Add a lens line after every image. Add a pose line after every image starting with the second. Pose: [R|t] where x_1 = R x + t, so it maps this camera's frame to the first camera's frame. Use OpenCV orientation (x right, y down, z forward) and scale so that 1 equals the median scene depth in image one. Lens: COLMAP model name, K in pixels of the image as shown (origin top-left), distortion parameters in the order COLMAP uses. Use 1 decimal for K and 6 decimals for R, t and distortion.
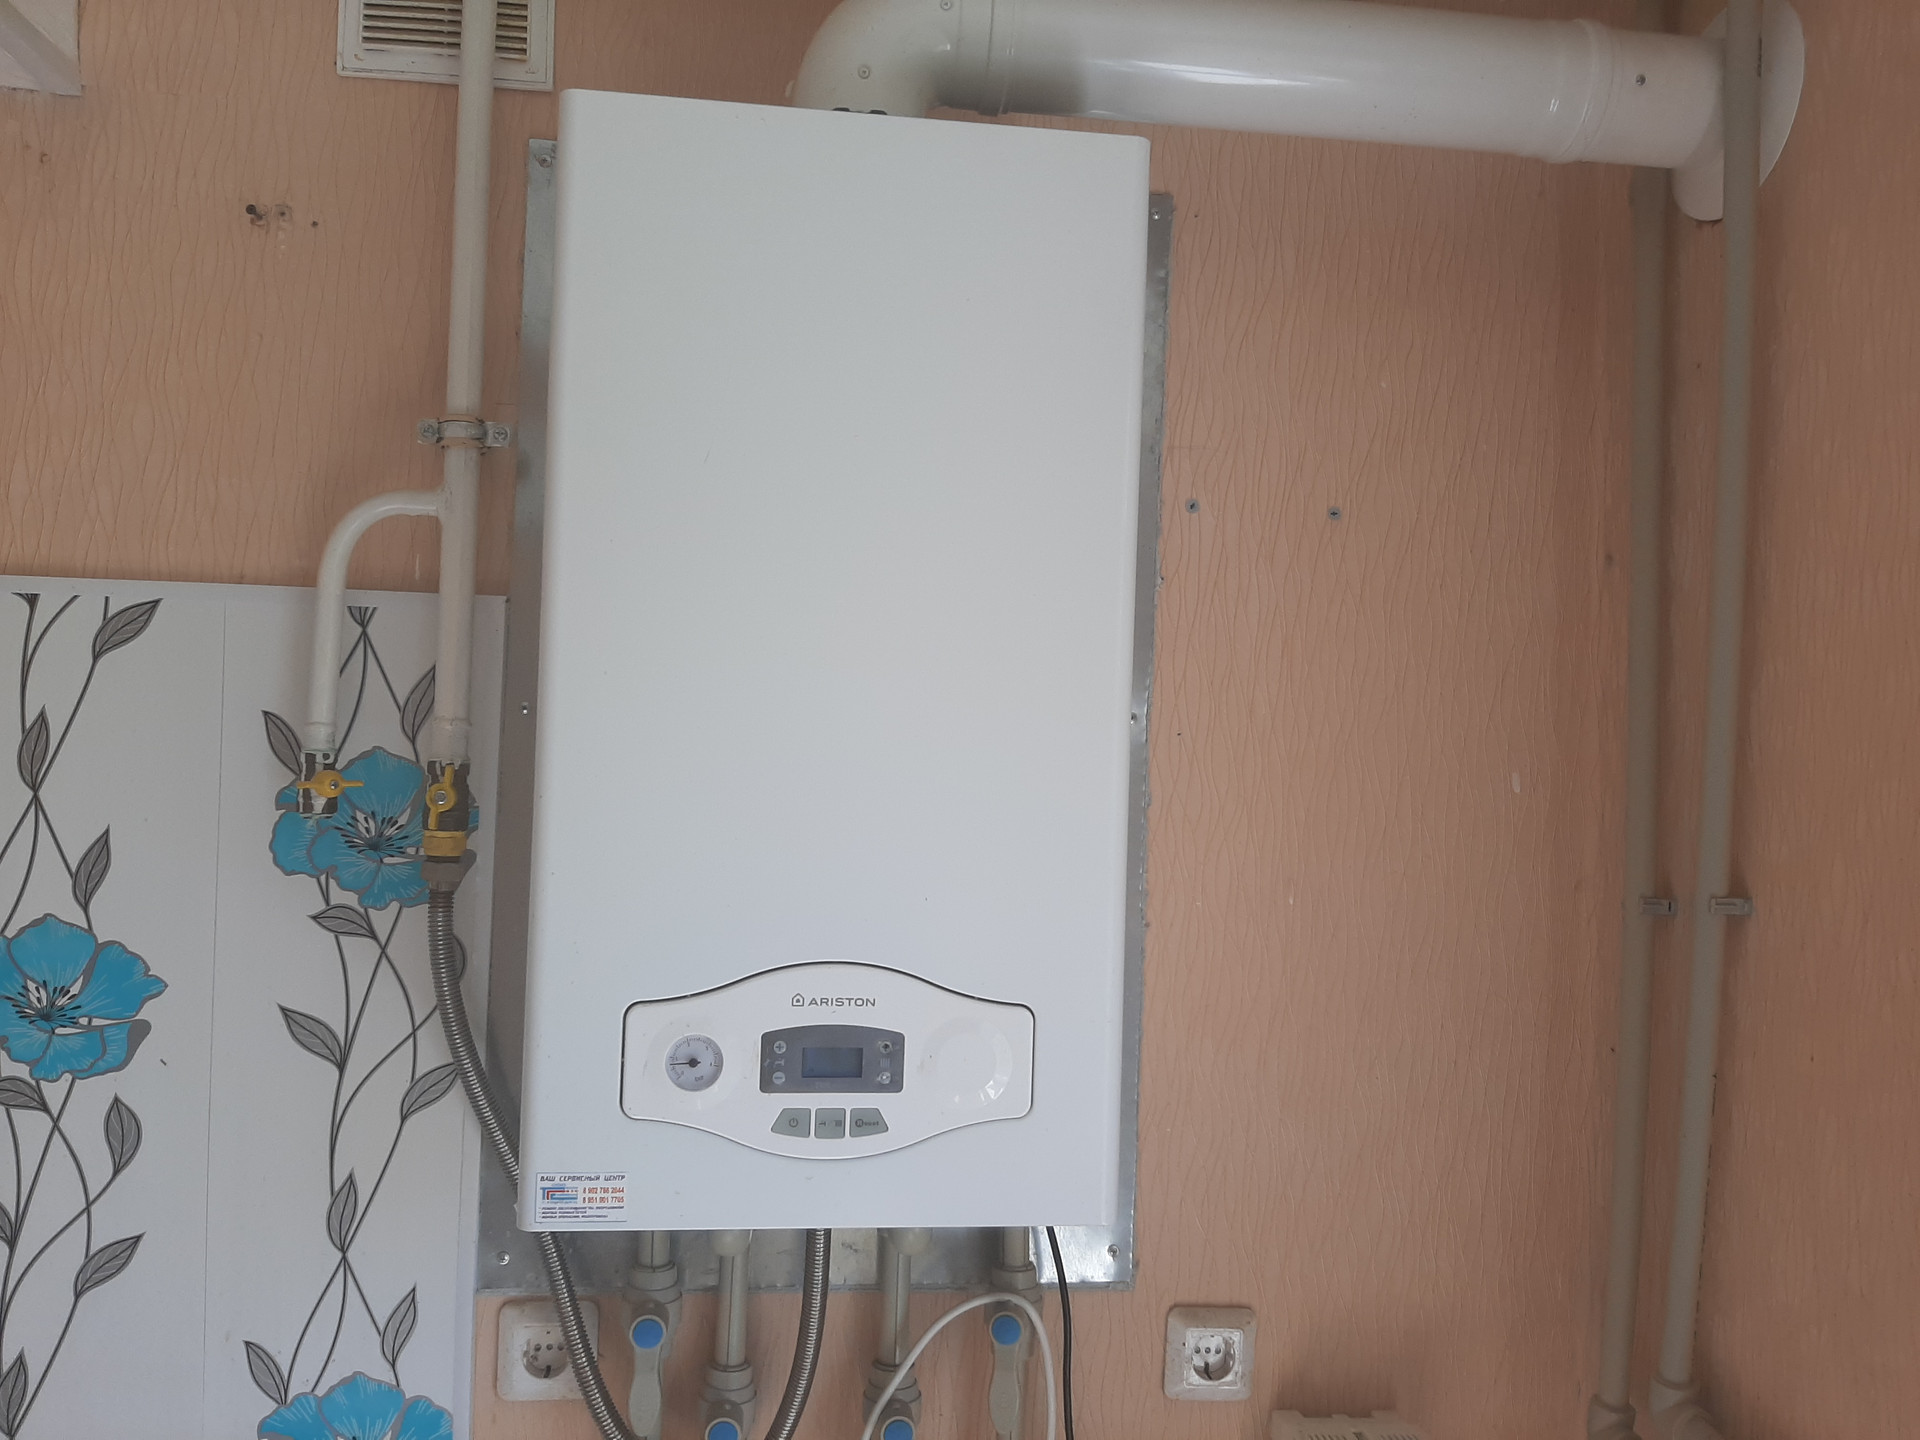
lens RADIAL K [[1456.7, 0, 960.0], [0, 1456.7, 720.0], [0, 0, 1]] dist [0.055732, -0.147401]
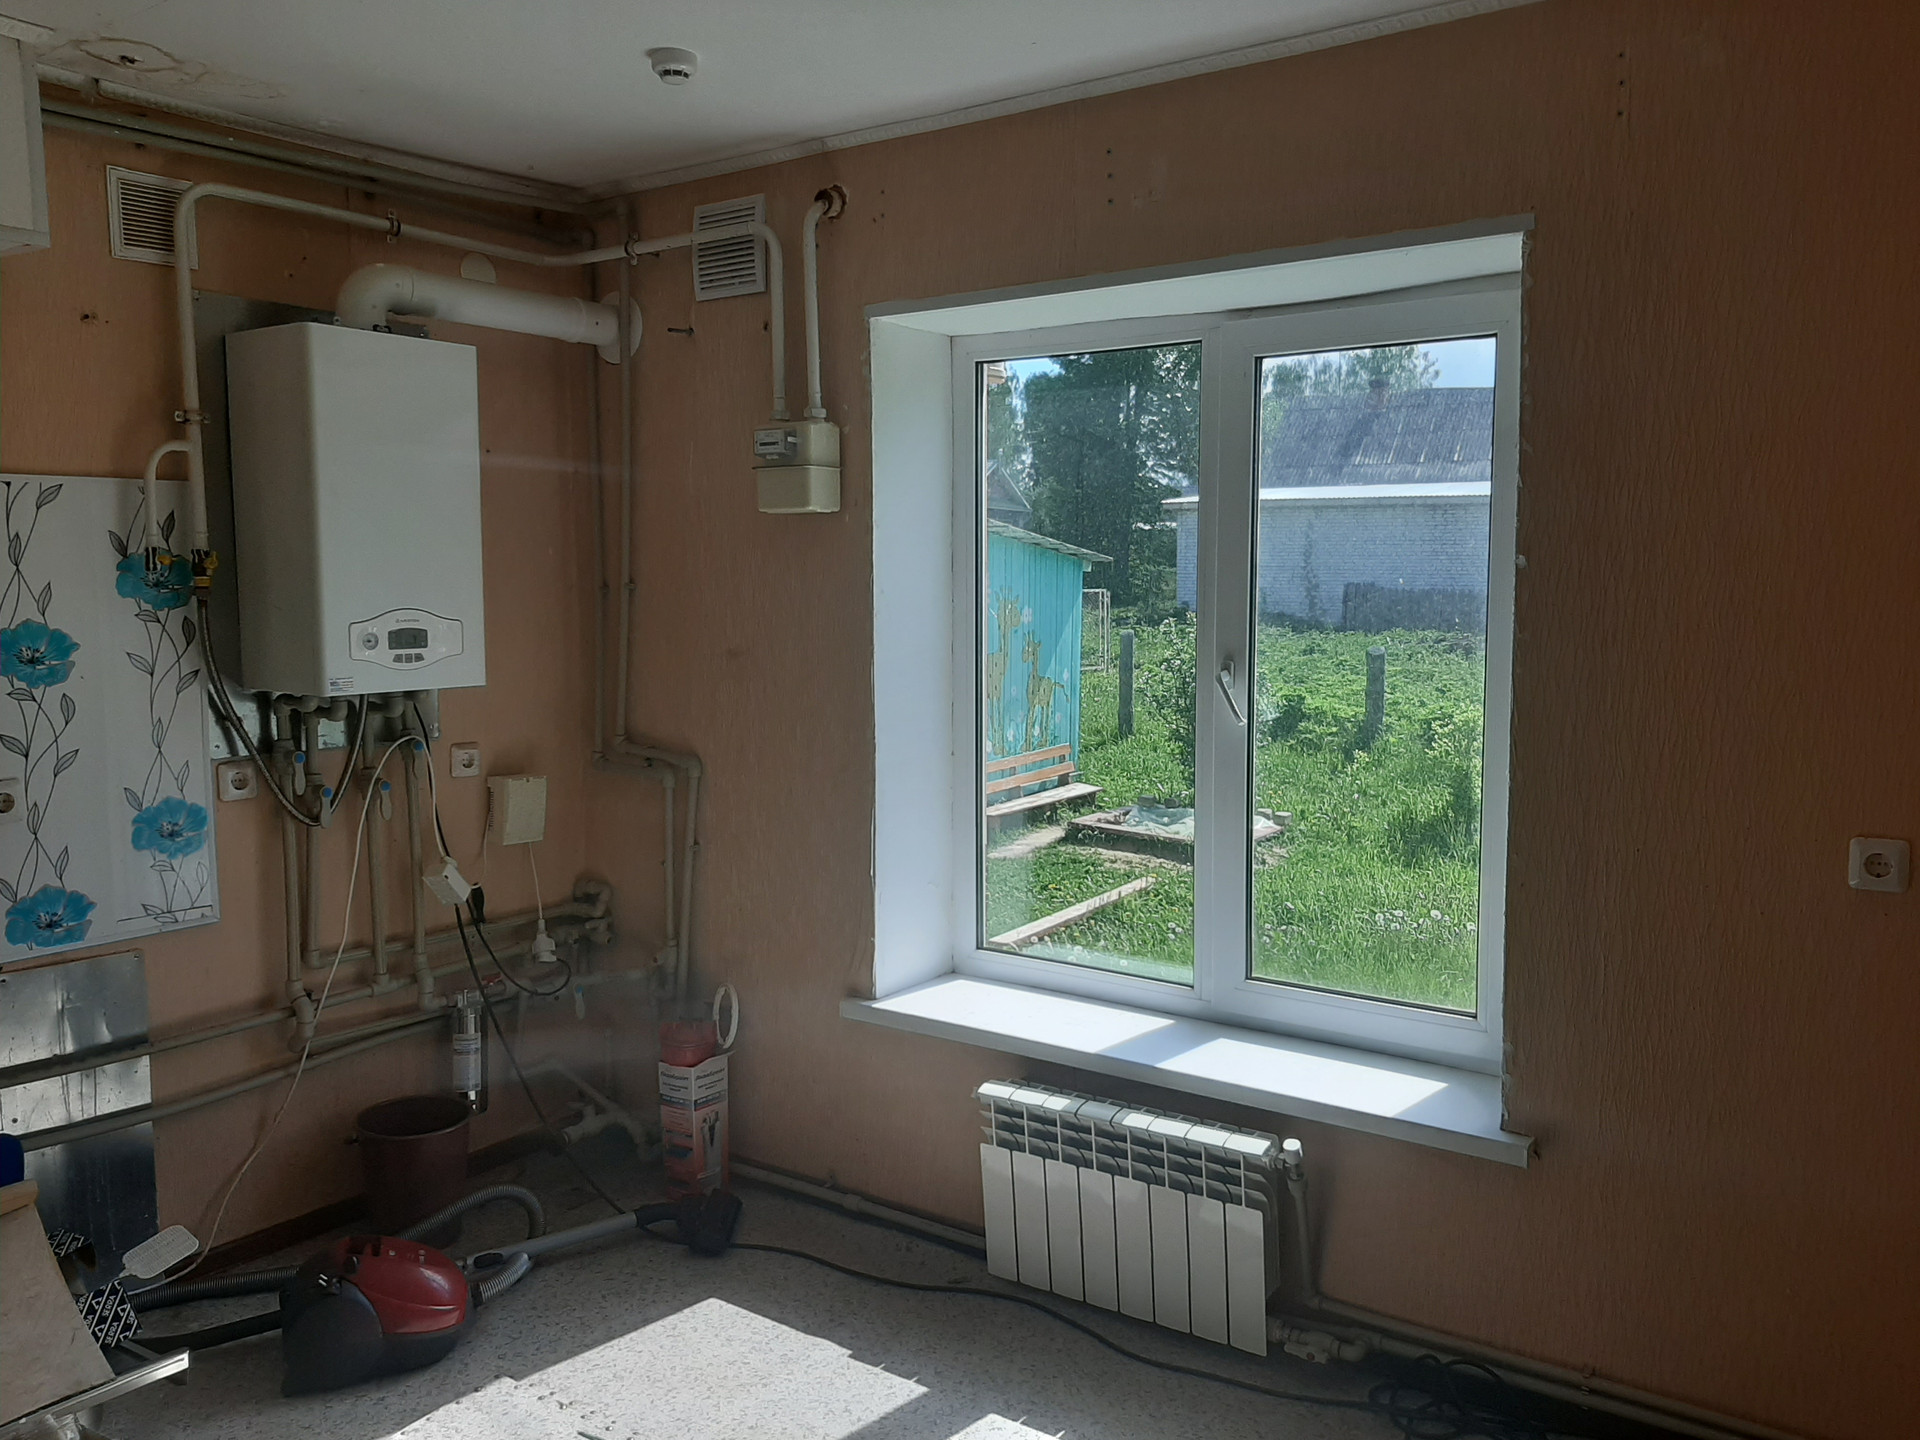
lens RADIAL K [[1481.6, 0, 991.0], [0, 1481.6, 719.1], [0, 0, 1]] dist [0.064631, -0.087205]
pose [[0.660660, -0.106836, 0.743044, -1.418998], [-0.001276, 0.989660, 0.143429, -0.056129], [-0.750684, -0.095706, 0.653692, -1.783165]]
